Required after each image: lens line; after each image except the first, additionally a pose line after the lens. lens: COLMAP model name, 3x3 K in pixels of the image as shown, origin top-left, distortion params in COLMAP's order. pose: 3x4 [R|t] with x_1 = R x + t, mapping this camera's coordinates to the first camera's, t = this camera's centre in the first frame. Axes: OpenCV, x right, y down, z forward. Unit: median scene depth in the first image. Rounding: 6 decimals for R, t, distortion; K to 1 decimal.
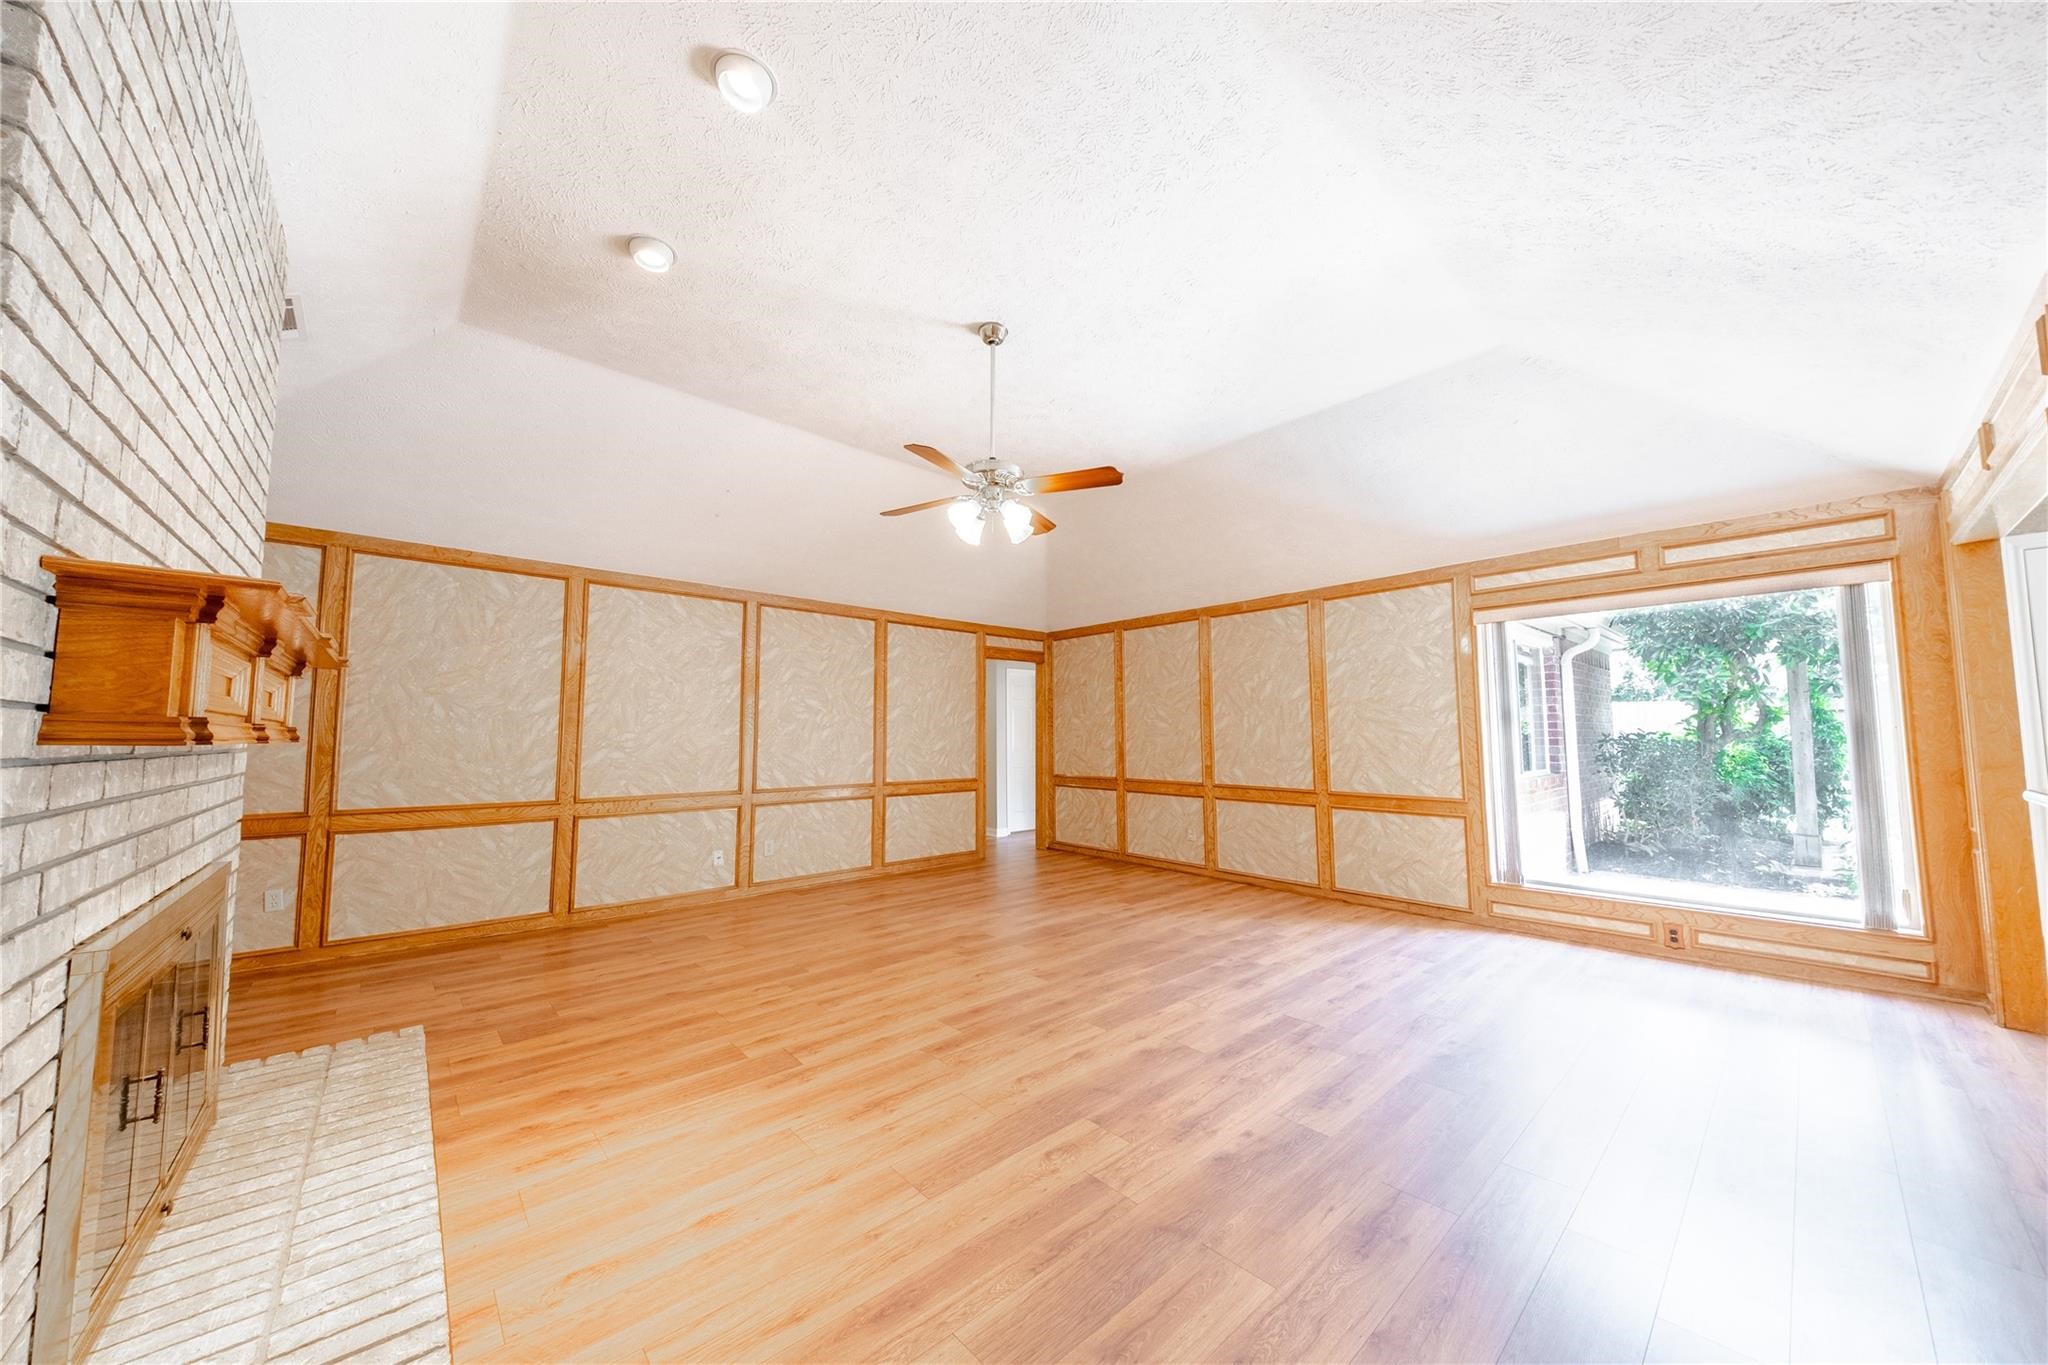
lens RADIAL K [[716.2, 0, 1021.2], [0, 716.2, 686.9], [0, 0, 1]] dist [0.039521, -0.025865]
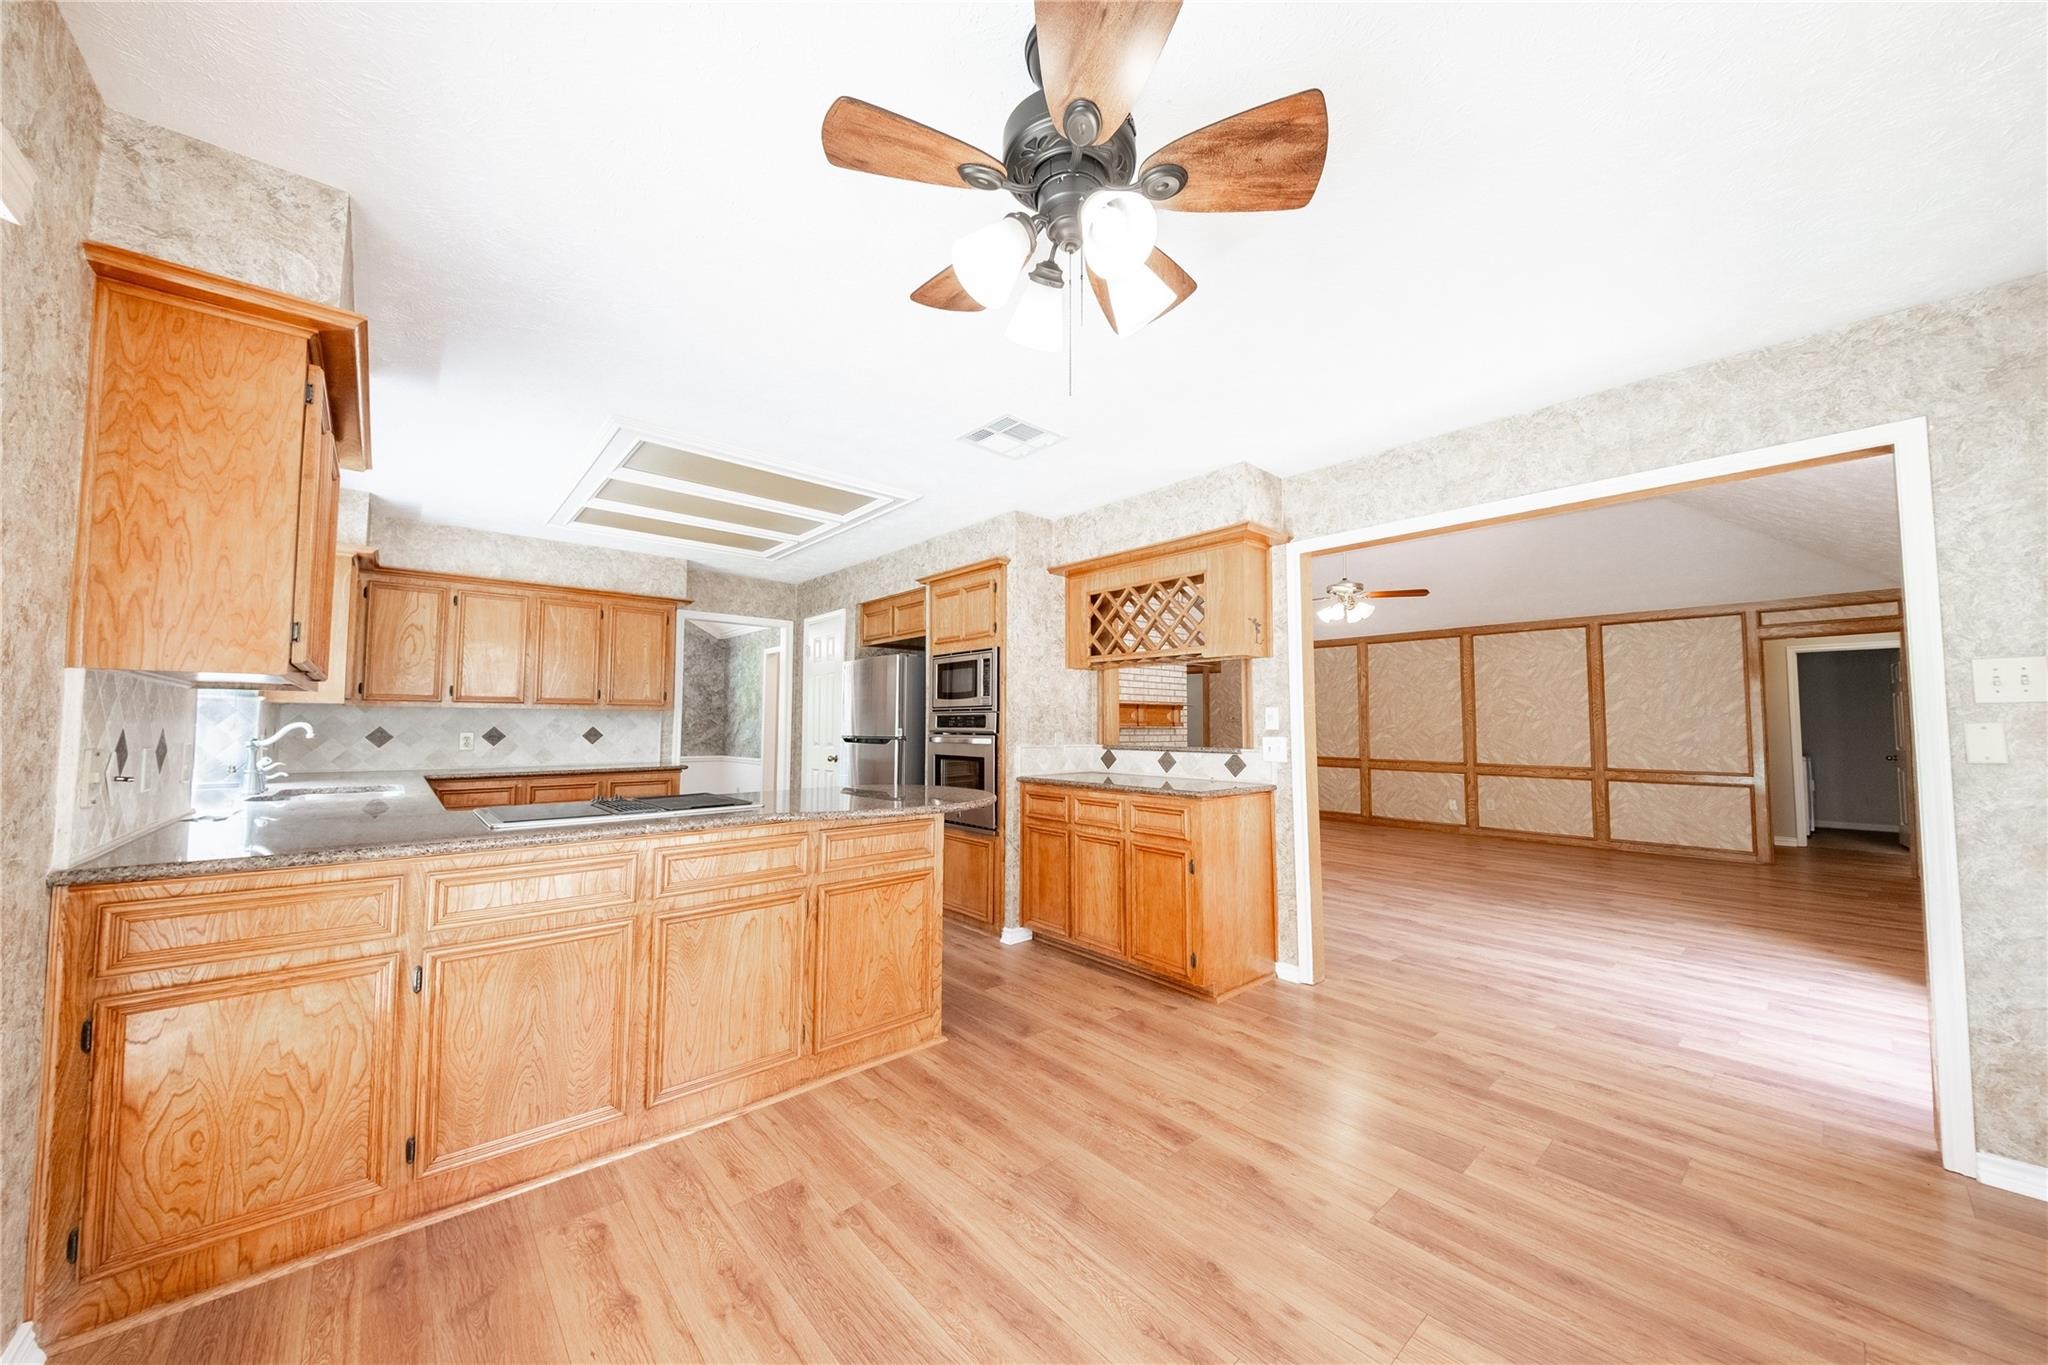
lens RADIAL K [[716.2, 0, 1021.2], [0, 716.2, 686.9], [0, 0, 1]] dist [0.039521, -0.025865]
pose [[-0.034954, -0.049105, -0.998182, 1.046213], [0.068551, 0.996322, -0.051414, 0.001510], [0.997035, -0.070224, -0.031460, 0.130364]]
